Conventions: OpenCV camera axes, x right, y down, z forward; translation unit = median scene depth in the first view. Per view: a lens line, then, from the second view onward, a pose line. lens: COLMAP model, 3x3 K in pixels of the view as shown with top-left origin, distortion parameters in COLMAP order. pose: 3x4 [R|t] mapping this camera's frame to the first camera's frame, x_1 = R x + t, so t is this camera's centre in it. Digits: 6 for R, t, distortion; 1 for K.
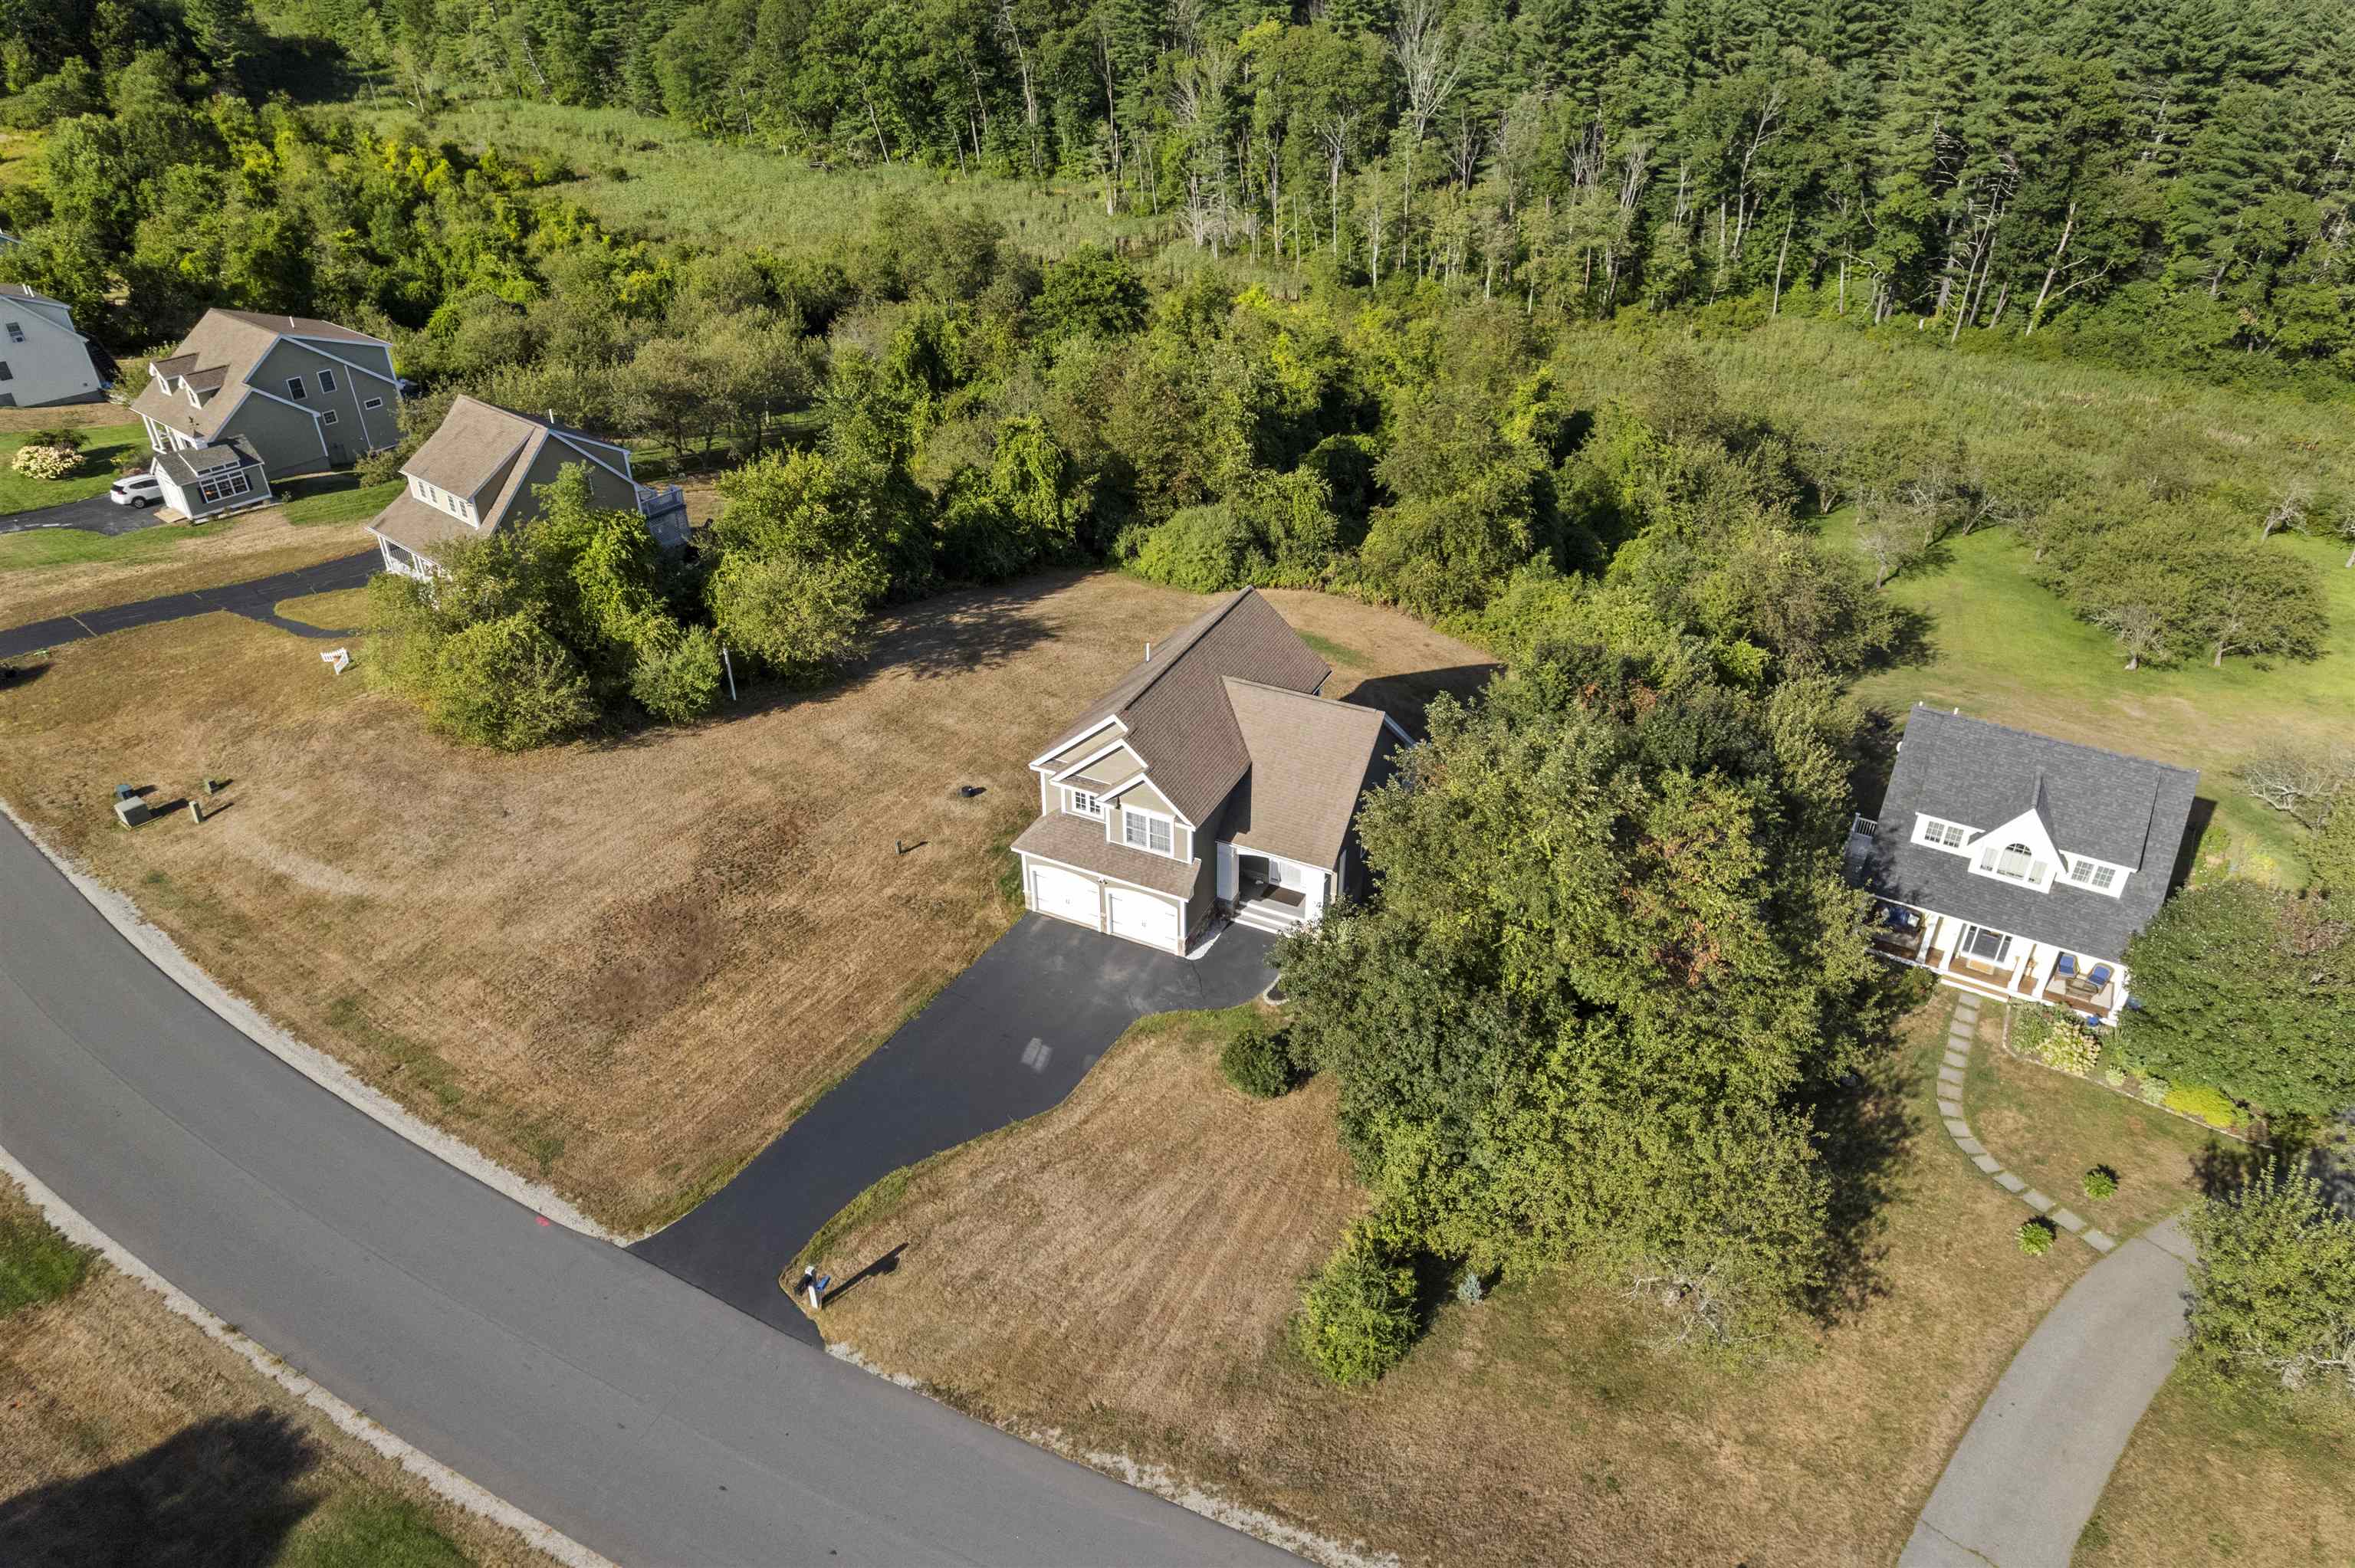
lens RADIAL K [[1482.9, 0, 1177.5], [0, 1482.9, 784.0], [0, 0, 1]] dist [-0.070697, 0.059433]
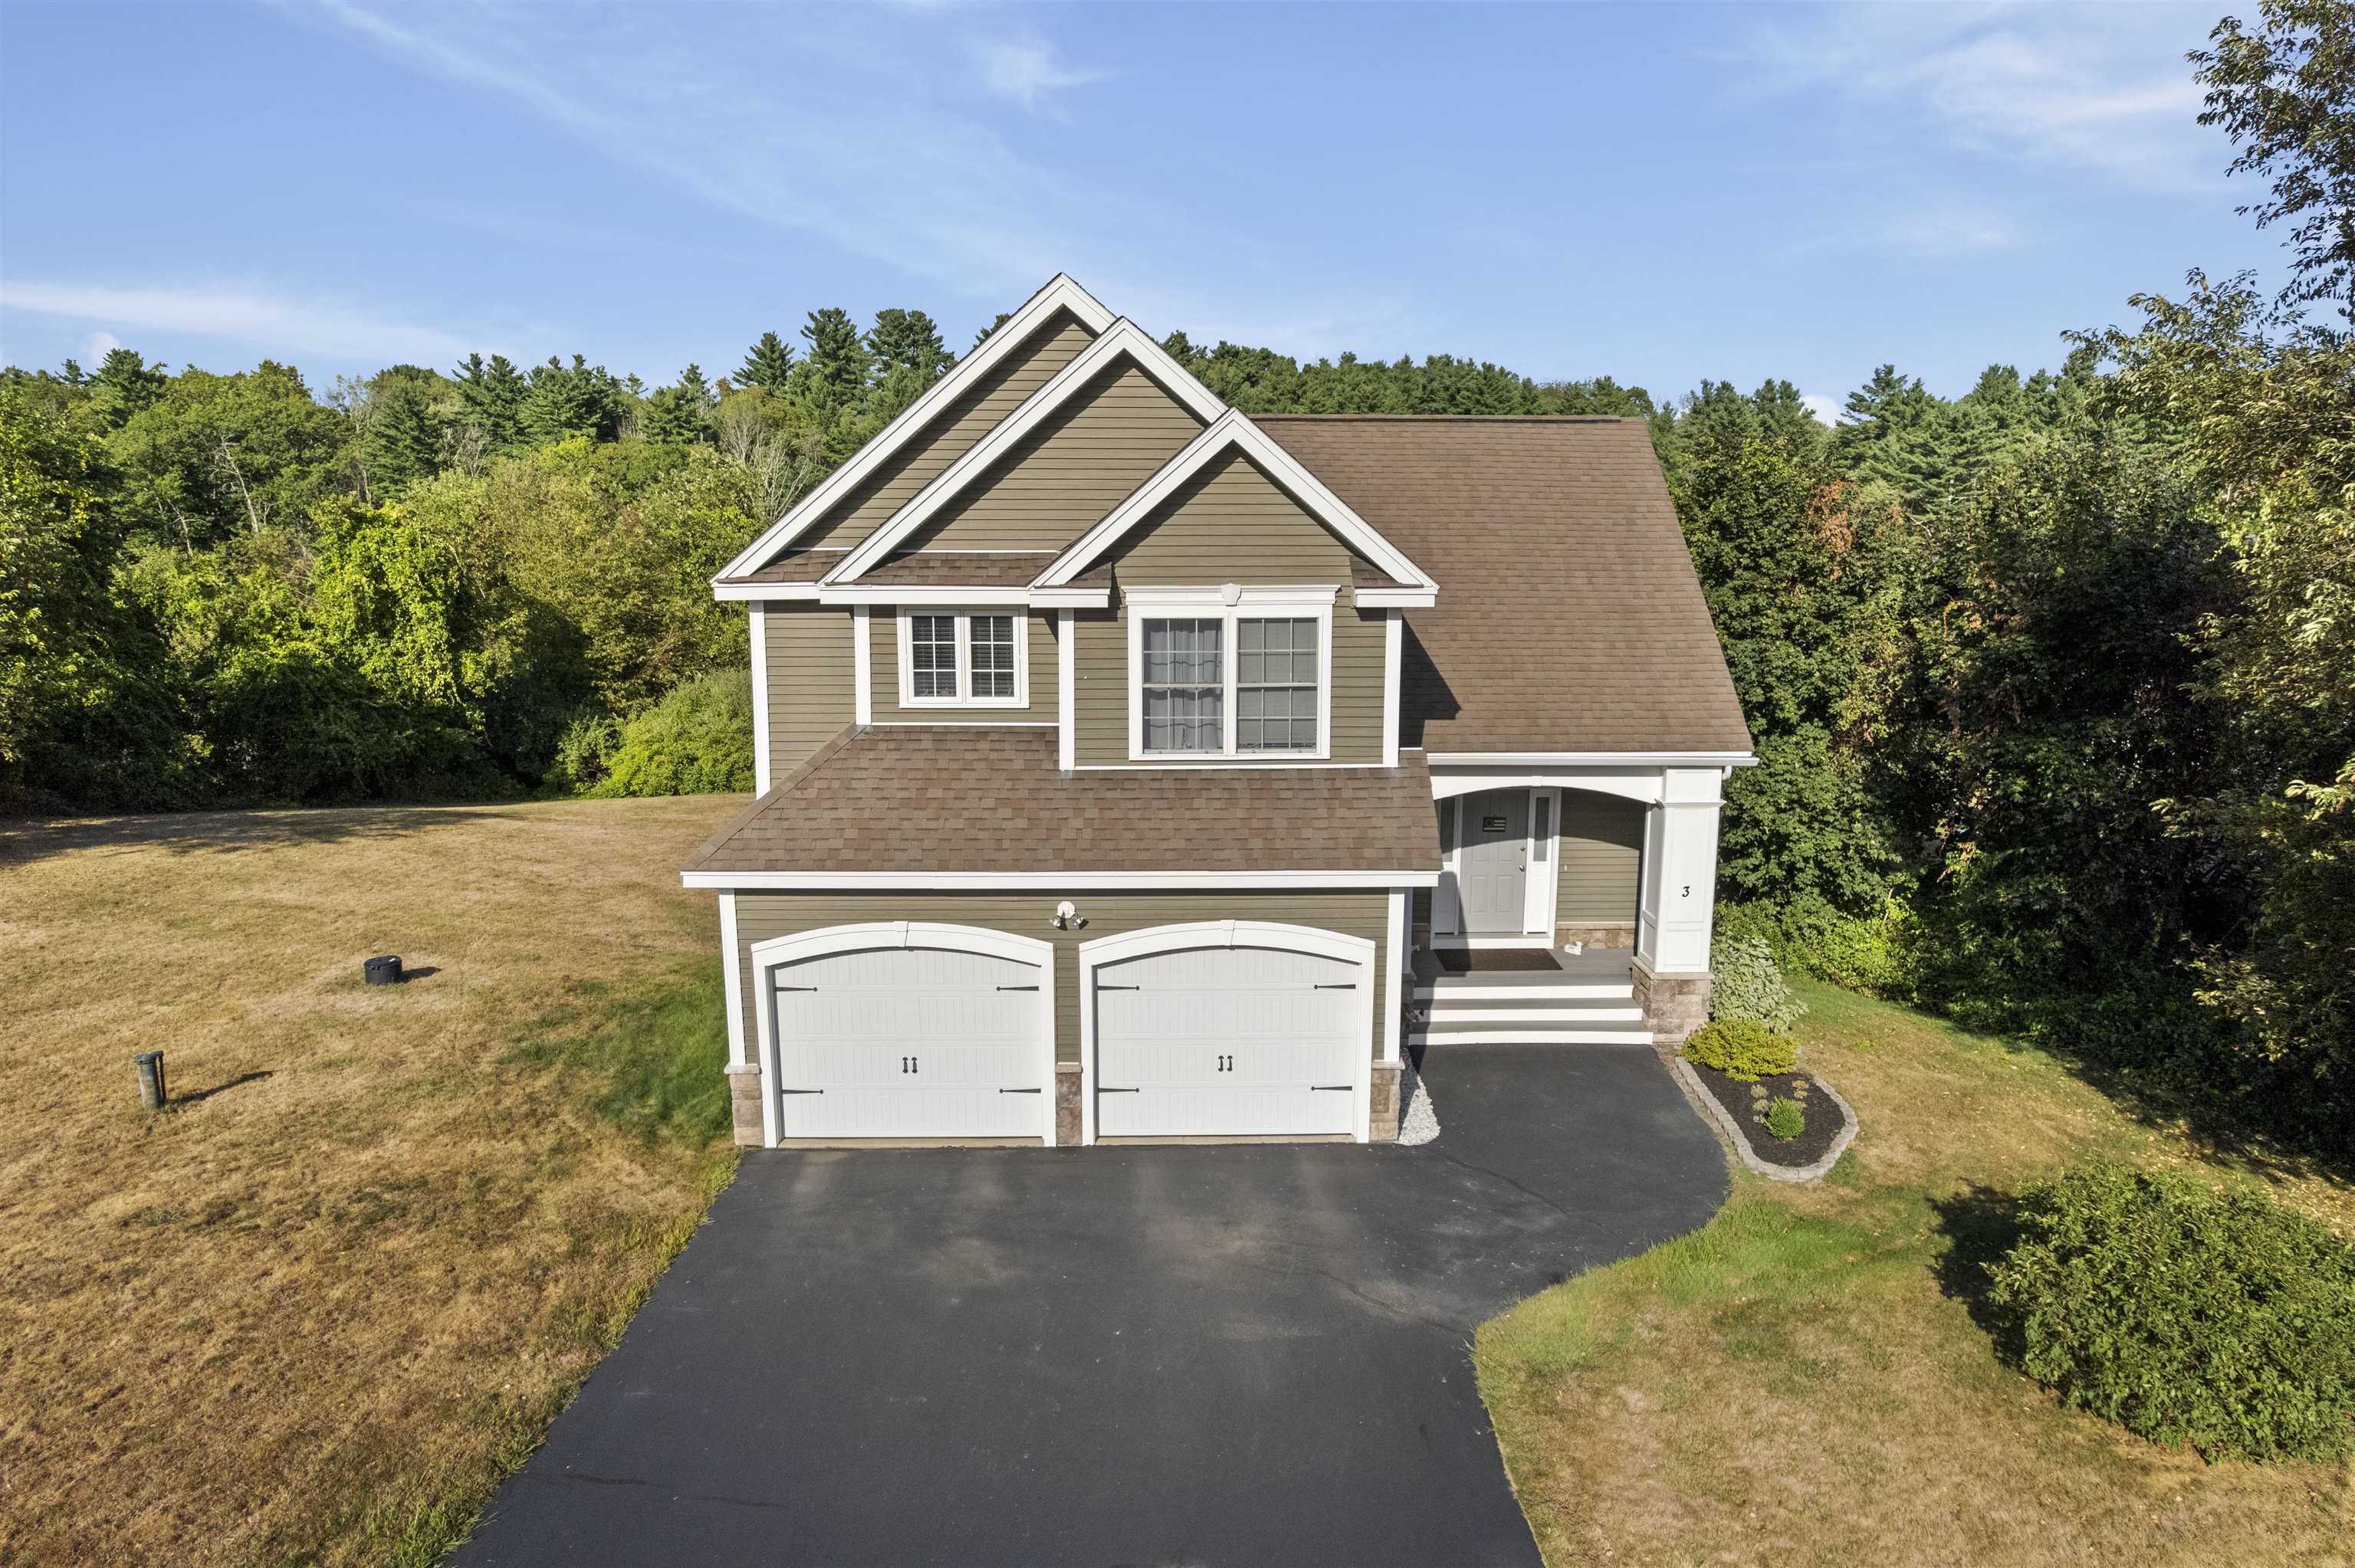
lens RADIAL K [[1510.3, 0, 1177.5], [0, 1510.3, 784.0], [0, 0, 1]] dist [-0.097272, 0.093941]
pose [[0.886617, -0.082607, 0.455067, -0.091525], [0.243992, 0.919407, -0.308477, 0.077806], [-0.392909, 0.384534, 0.835318, 0.444417]]
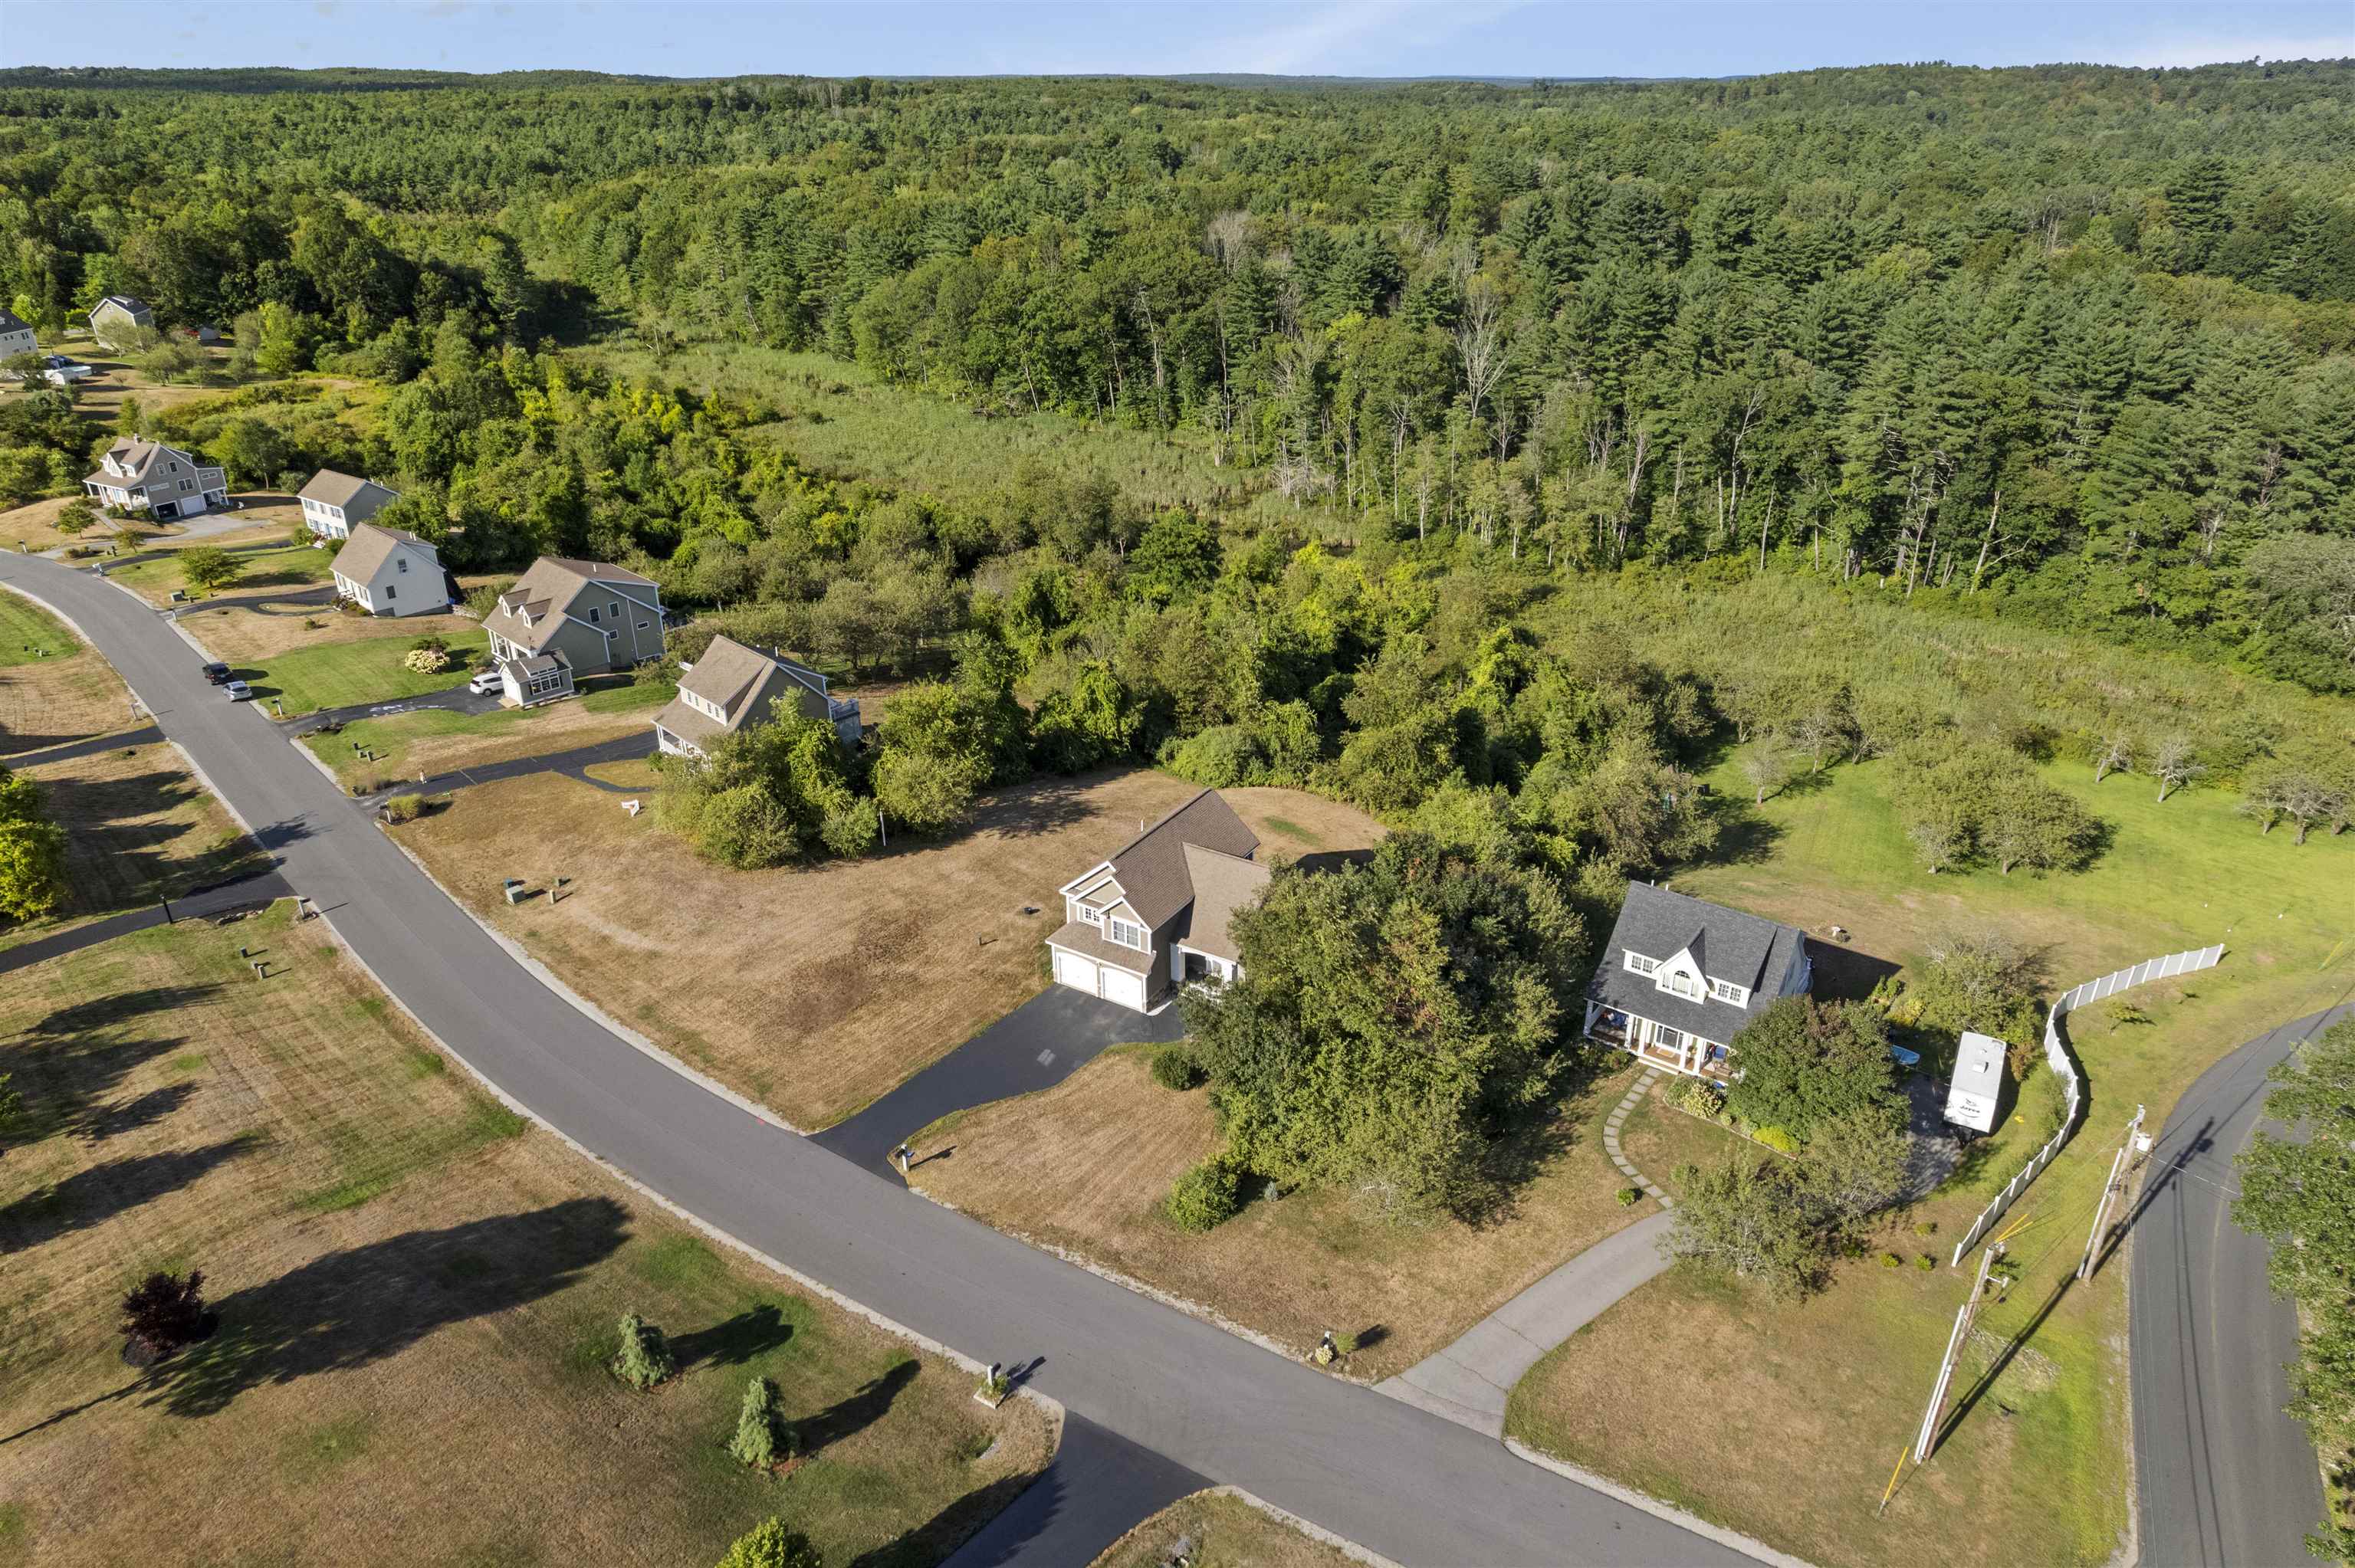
lens RADIAL K [[1471.2, 0, 1177.5], [0, 1471.2, 784.0], [0, 0, 1]] dist [-0.041939, 0.000058]
pose [[0.994918, 0.041429, -0.091772, 0.104017], [-0.052428, 0.991281, -0.120883, 0.035739], [0.085963, 0.125080, 0.988416, -0.365046]]
